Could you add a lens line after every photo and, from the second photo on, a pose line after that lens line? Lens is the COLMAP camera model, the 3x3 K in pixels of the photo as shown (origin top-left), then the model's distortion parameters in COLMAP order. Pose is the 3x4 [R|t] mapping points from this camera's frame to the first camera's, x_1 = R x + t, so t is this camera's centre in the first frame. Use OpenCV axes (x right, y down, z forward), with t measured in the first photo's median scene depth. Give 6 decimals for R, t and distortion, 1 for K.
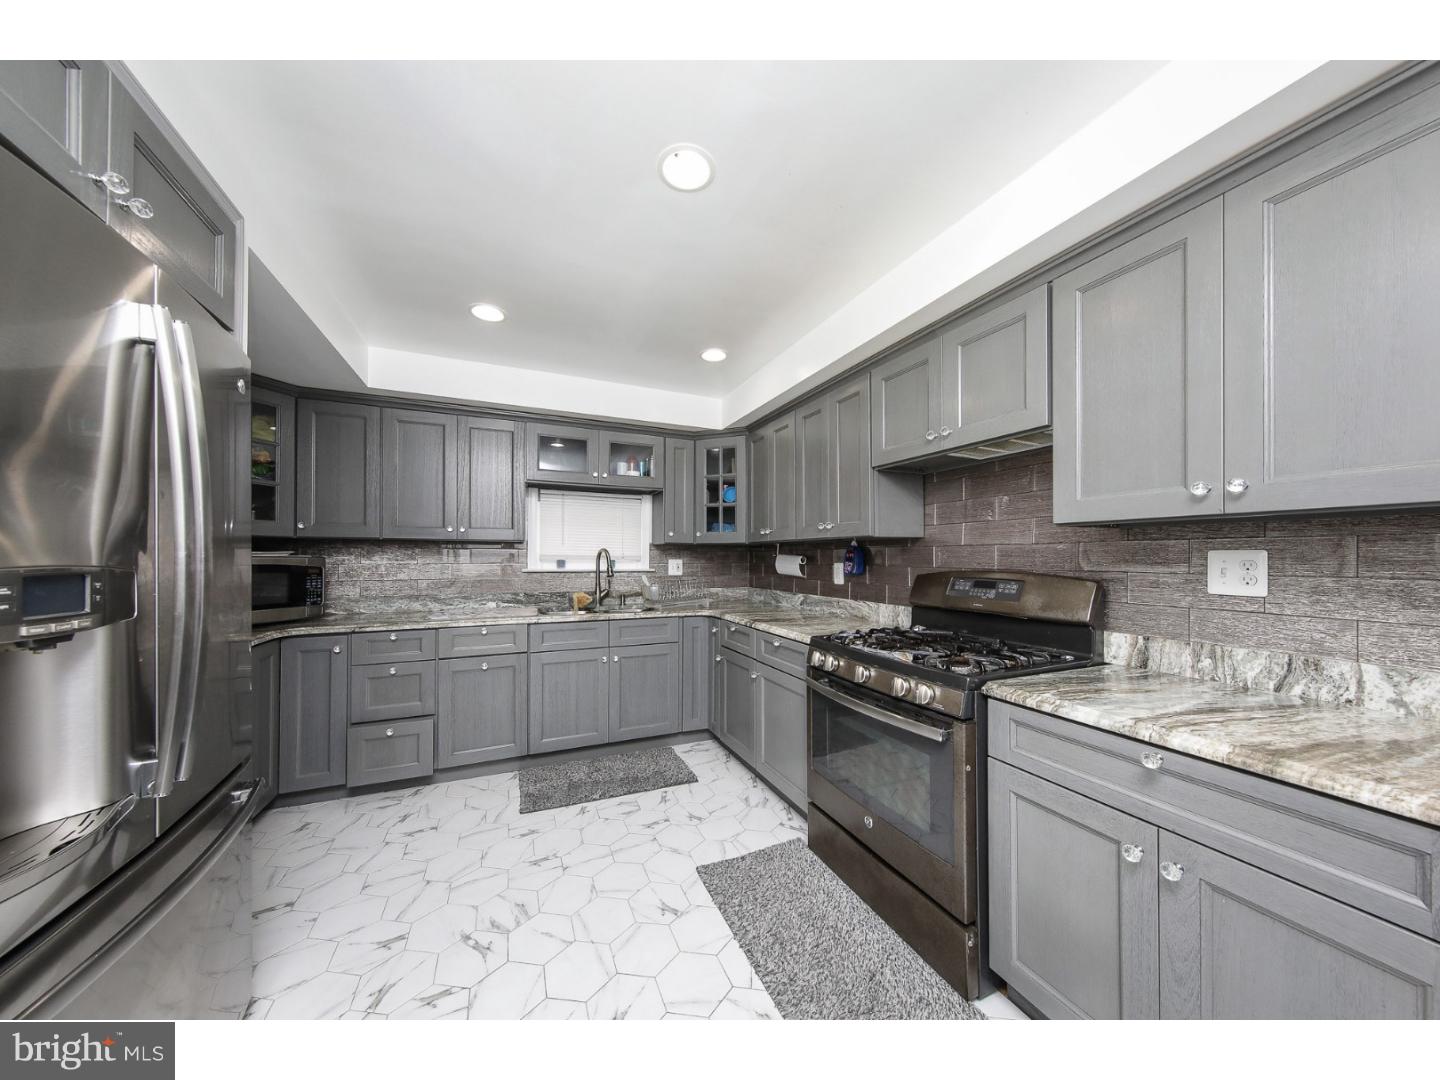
lens RADIAL K [[468.7, 0, 713.3], [0, 468.7, 555.3], [0, 0, 1]] dist [0.000564, -0.000041]
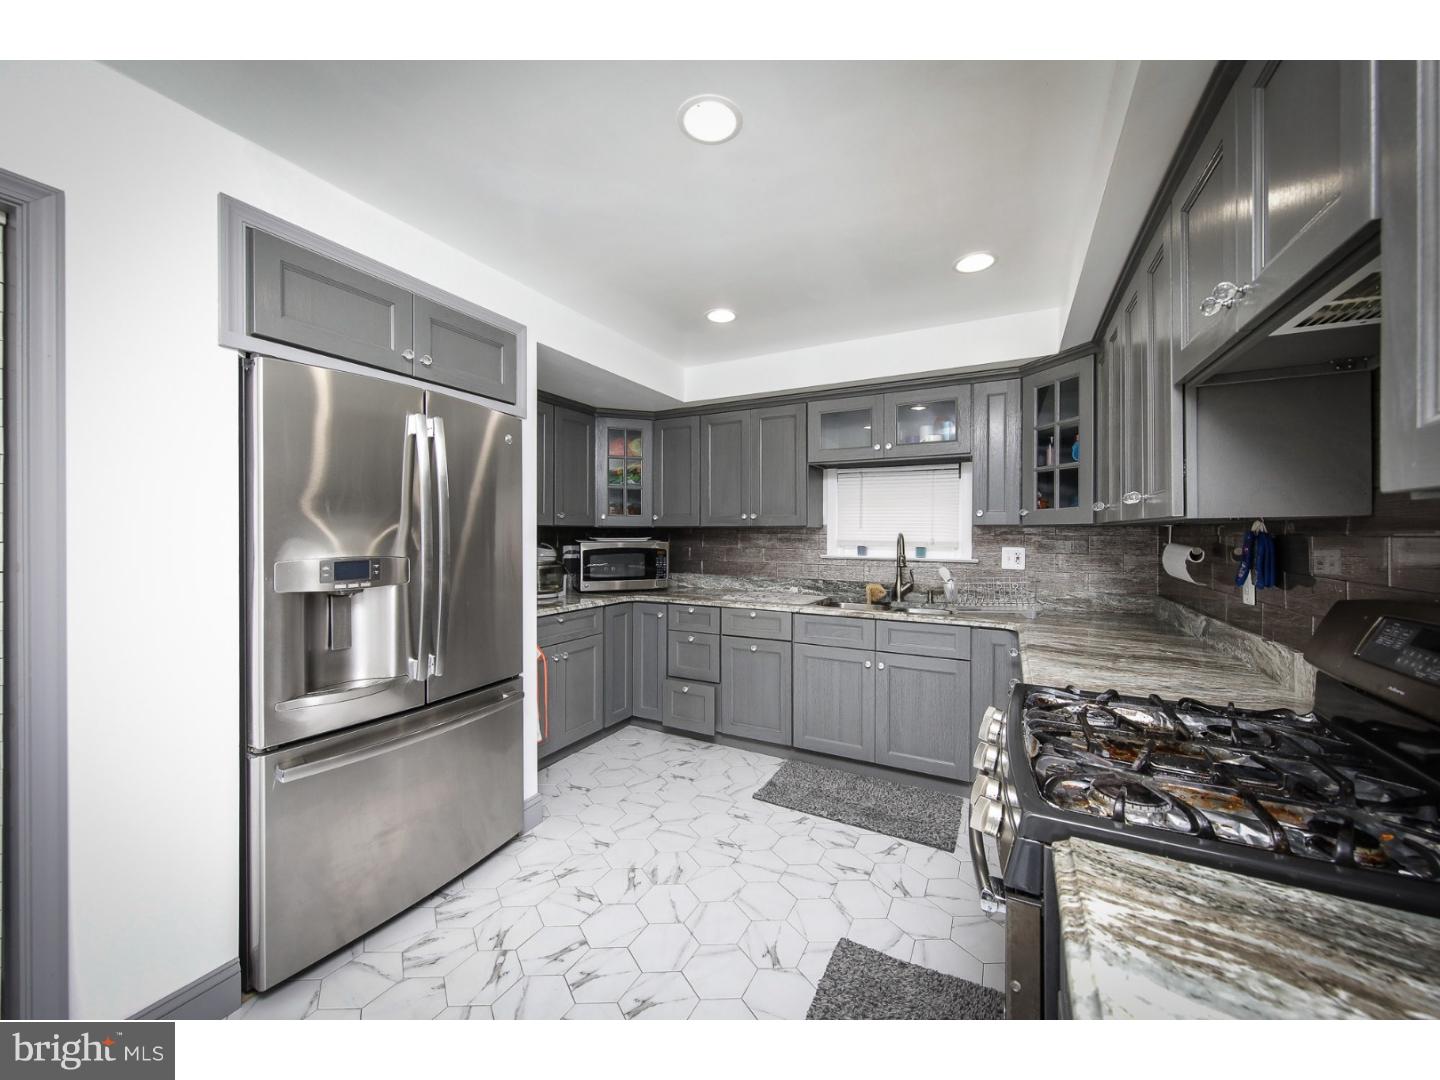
lens RADIAL K [[534.6, 0, 720.0], [0, 534.6, 540.0], [0, 0, 1]] dist [0.000105, -0.000103]
pose [[0.632896, 0.009134, -0.774183, 0.396955], [0.002218, 0.999905, 0.013611, -0.021417], [0.774233, -0.010332, 0.632816, 0.197183]]
